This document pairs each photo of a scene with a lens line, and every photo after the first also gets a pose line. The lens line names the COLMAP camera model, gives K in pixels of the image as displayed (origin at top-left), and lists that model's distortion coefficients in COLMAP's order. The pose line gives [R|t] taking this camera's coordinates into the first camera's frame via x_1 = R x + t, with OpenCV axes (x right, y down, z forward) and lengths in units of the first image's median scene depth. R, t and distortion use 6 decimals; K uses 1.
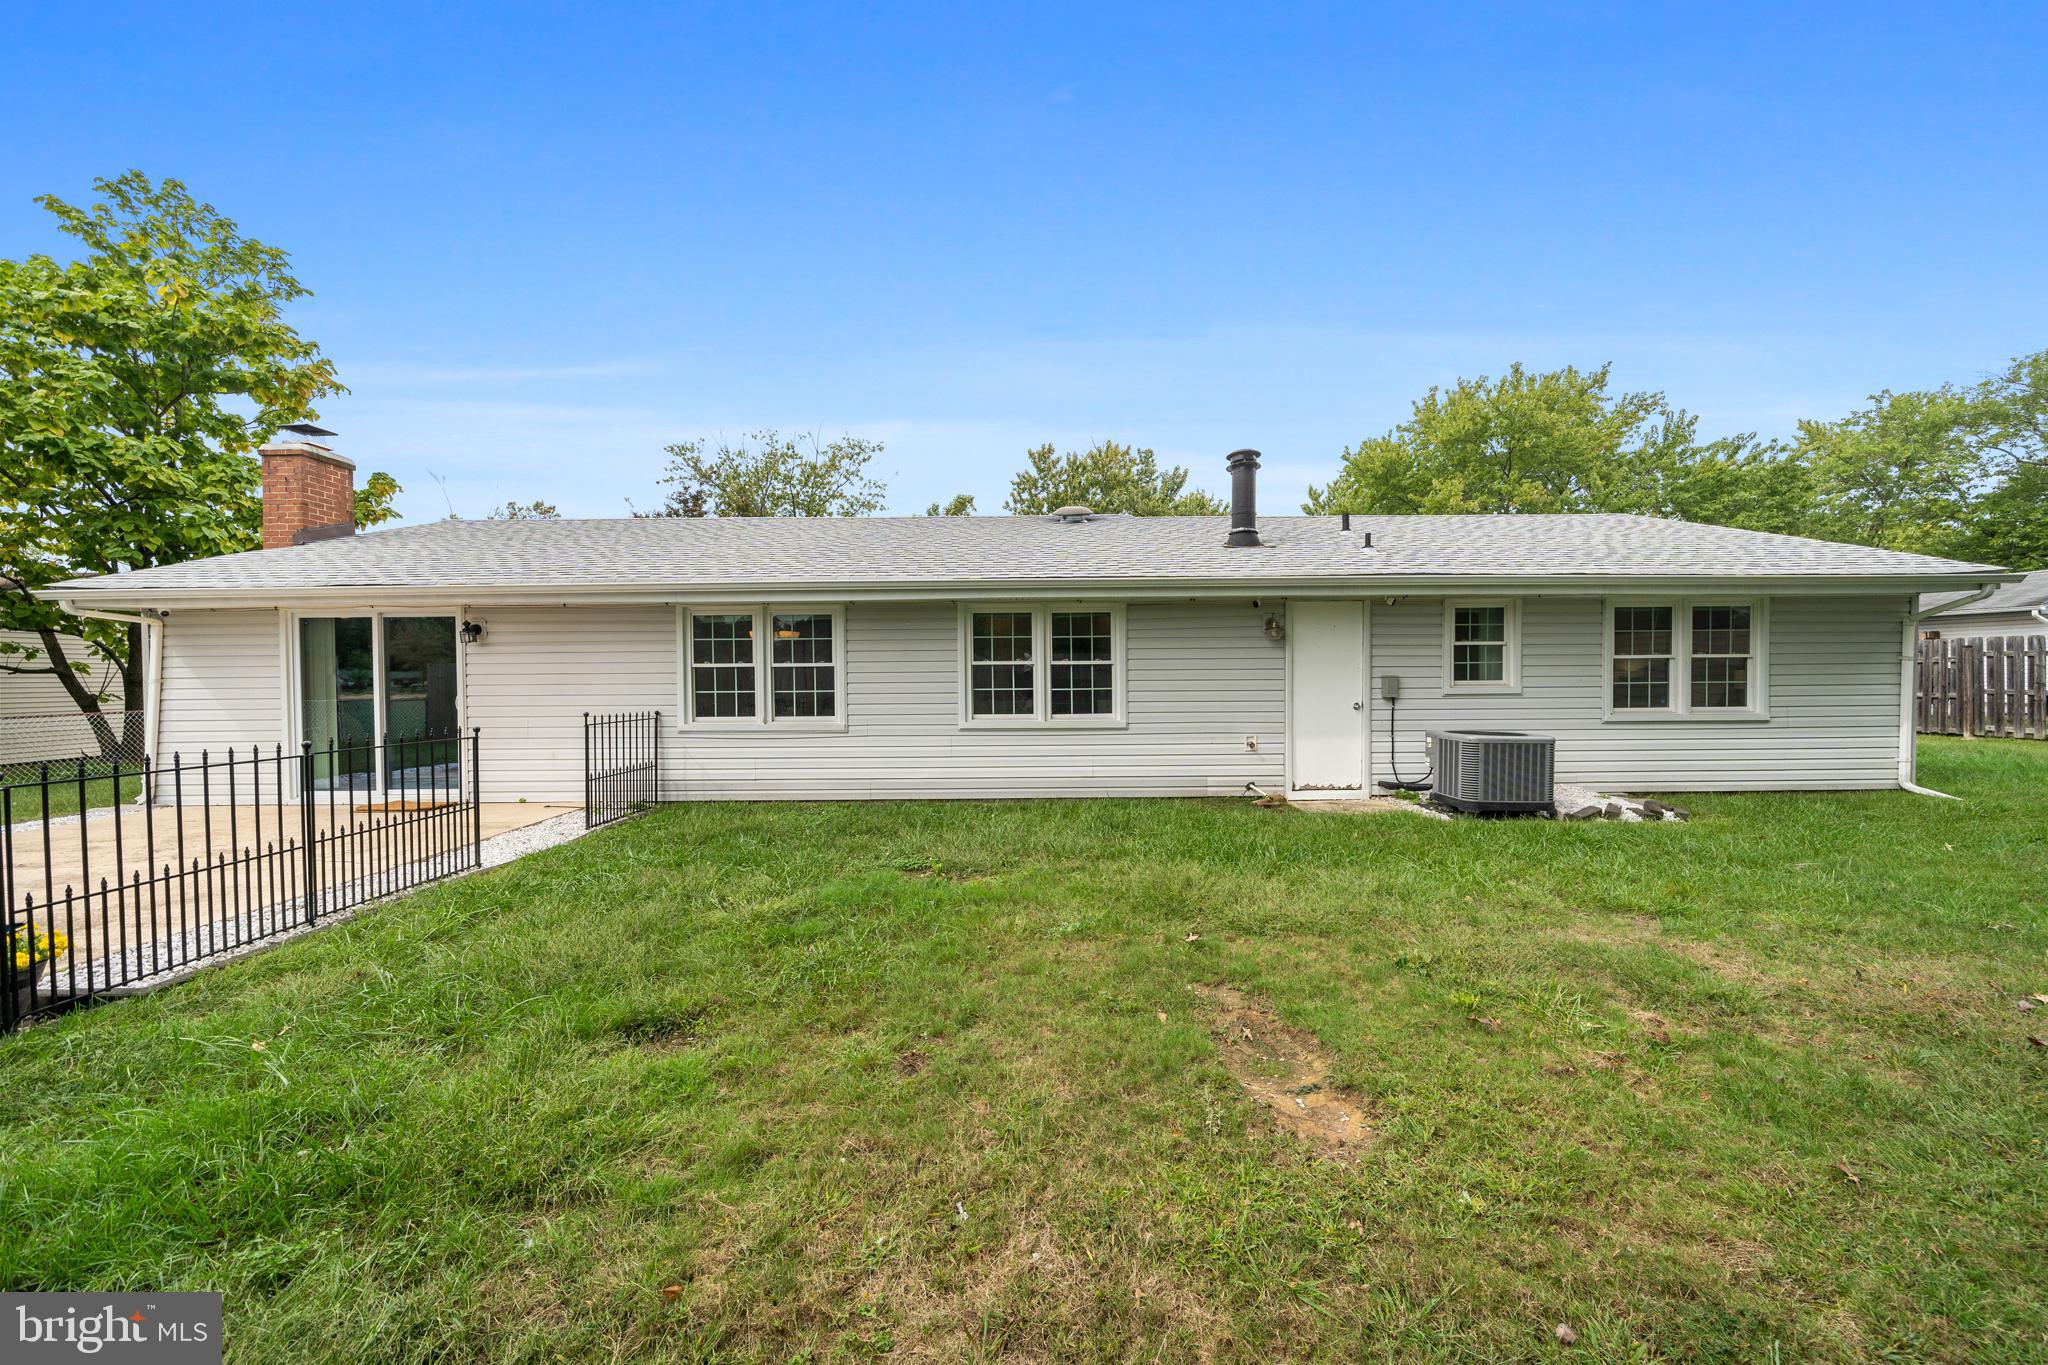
lens RADIAL K [[730.2, 0, 1034.7], [0, 730.2, 684.5], [0, 0, 1]] dist [-0.003200, -0.000182]
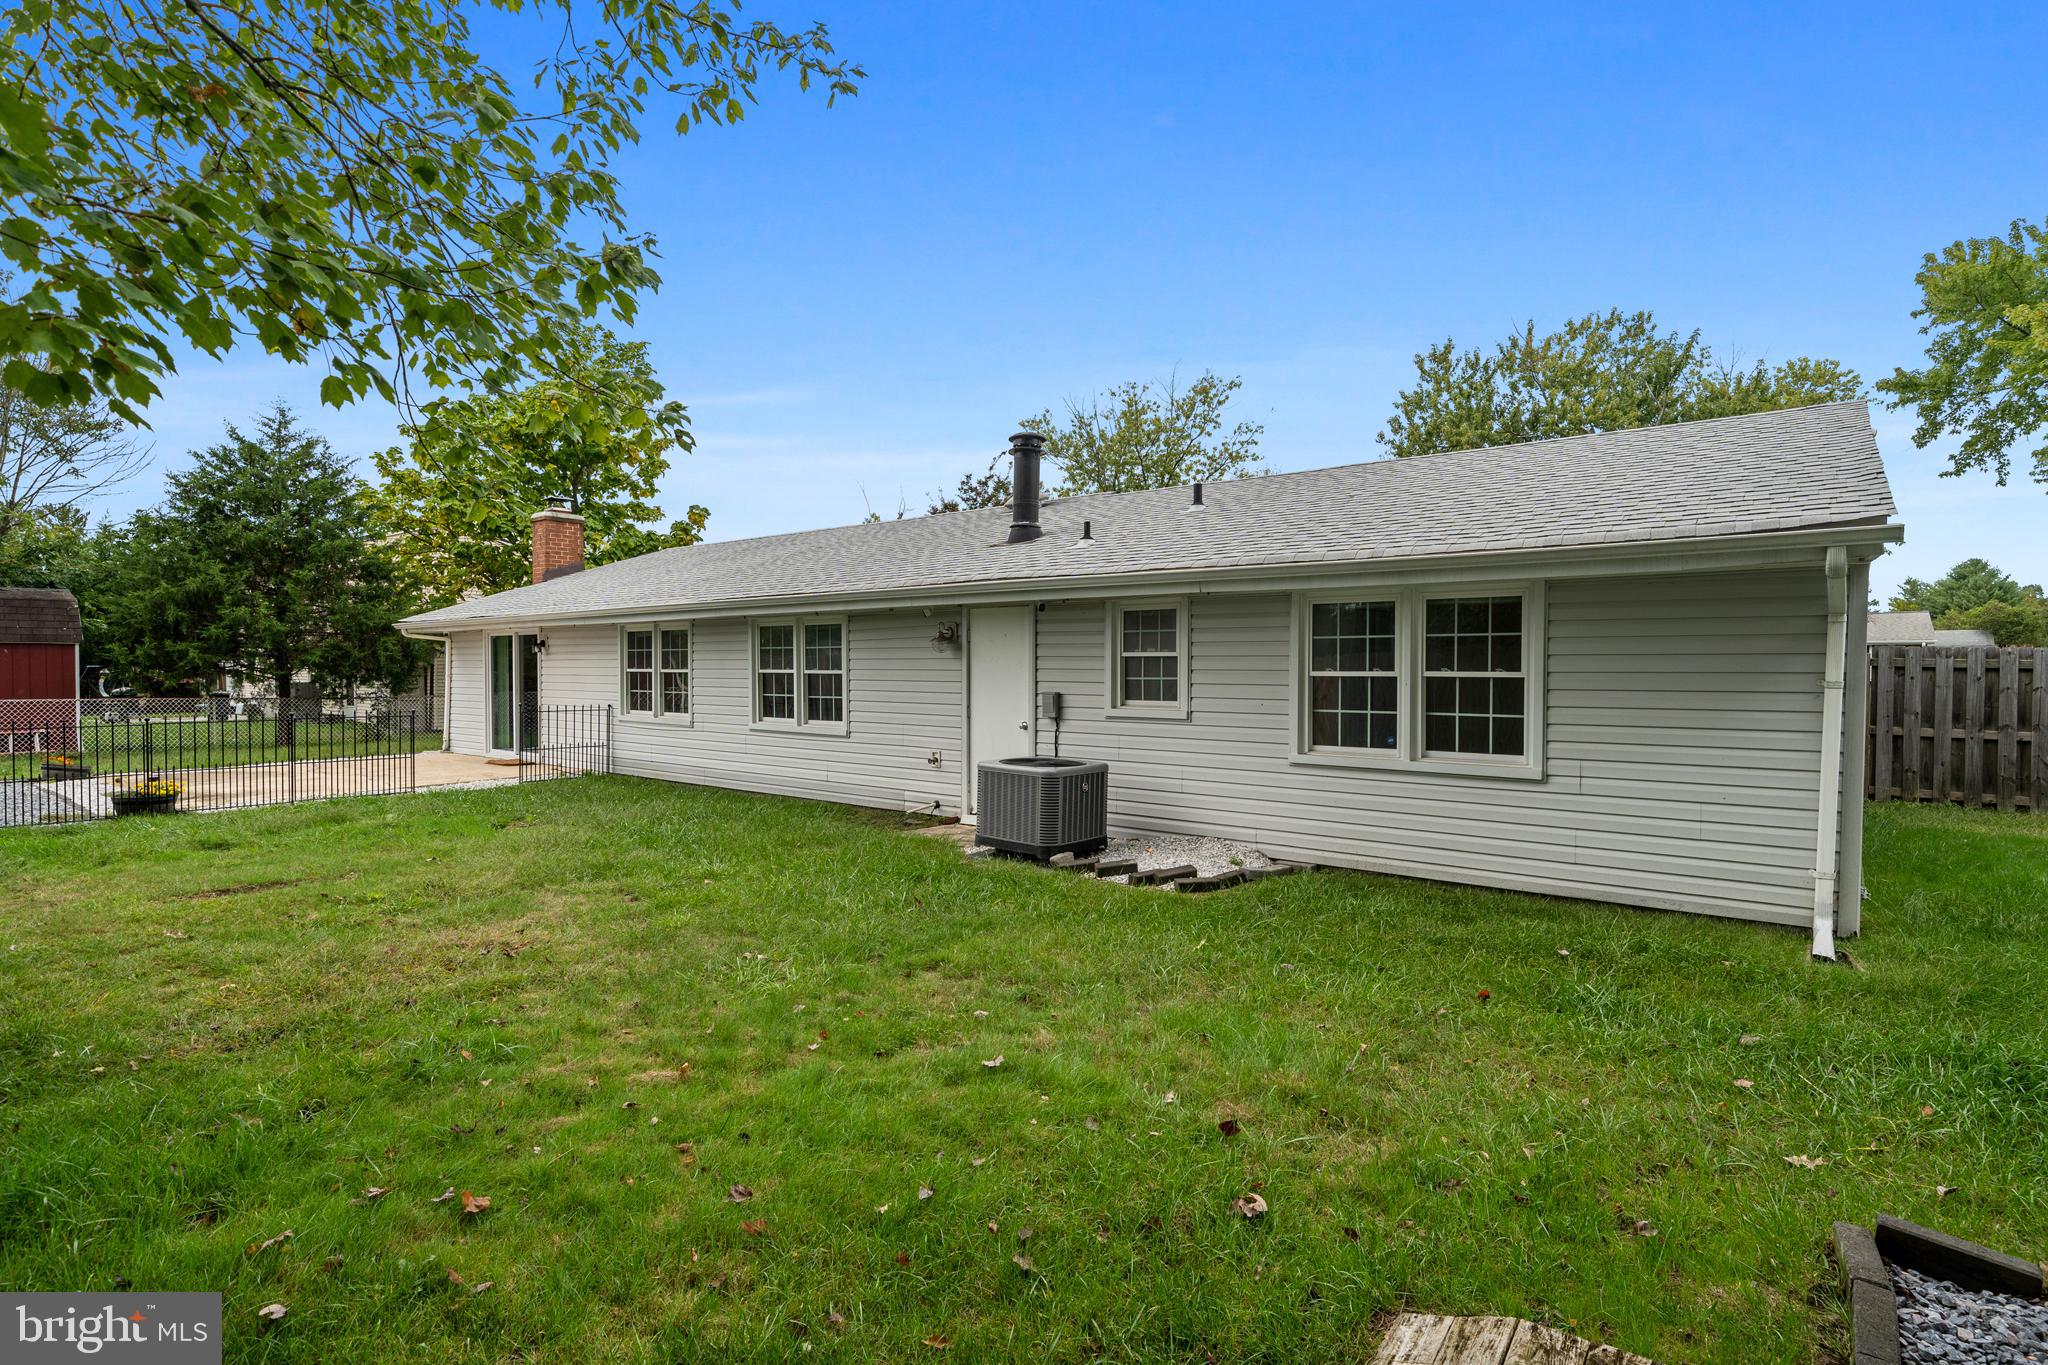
lens RADIAL K [[1085.8, 0, 995.5], [0, 1085.8, 717.5], [0, 0, 1]] dist [0.002439, 0.000713]
pose [[0.748546, 0.040527, -0.661844, 1.223850], [-0.030978, 0.999178, 0.026147, -0.012749], [0.662359, 0.000931, 0.749186, -0.003894]]
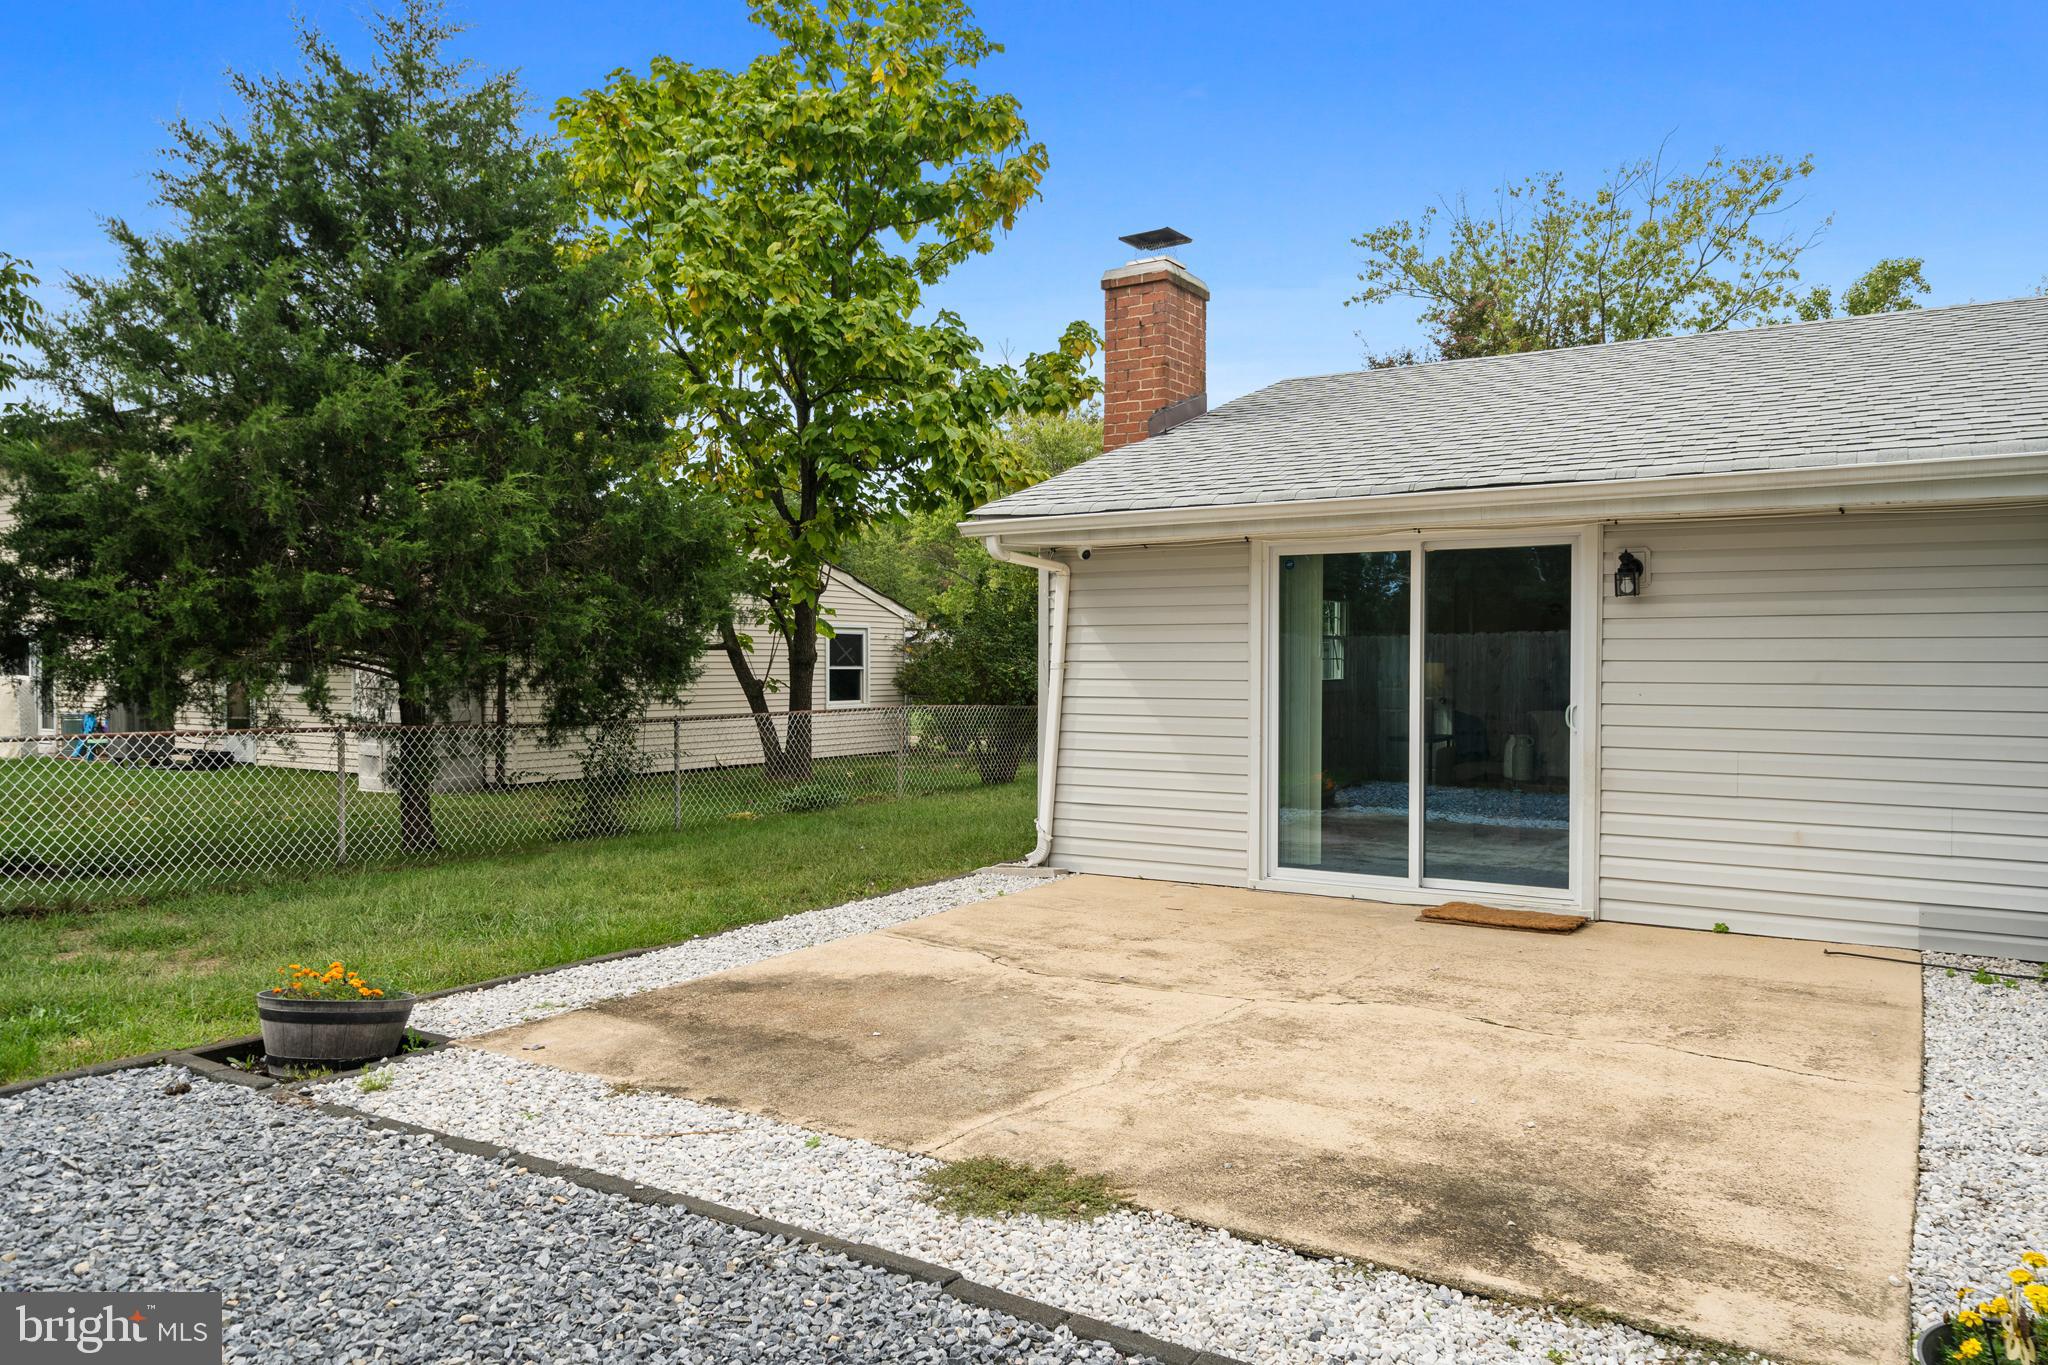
lens RADIAL K [[1385.2, 0, 1017.6], [0, 1385.2, 674.9], [0, 0, 1]] dist [0.002094, -0.000725]
pose [[0.848190, 0.016168, -0.529446, -0.584523], [-0.017260, 0.999847, 0.002883, -0.000048], [0.529411, 0.006693, 0.848339, -0.002933]]
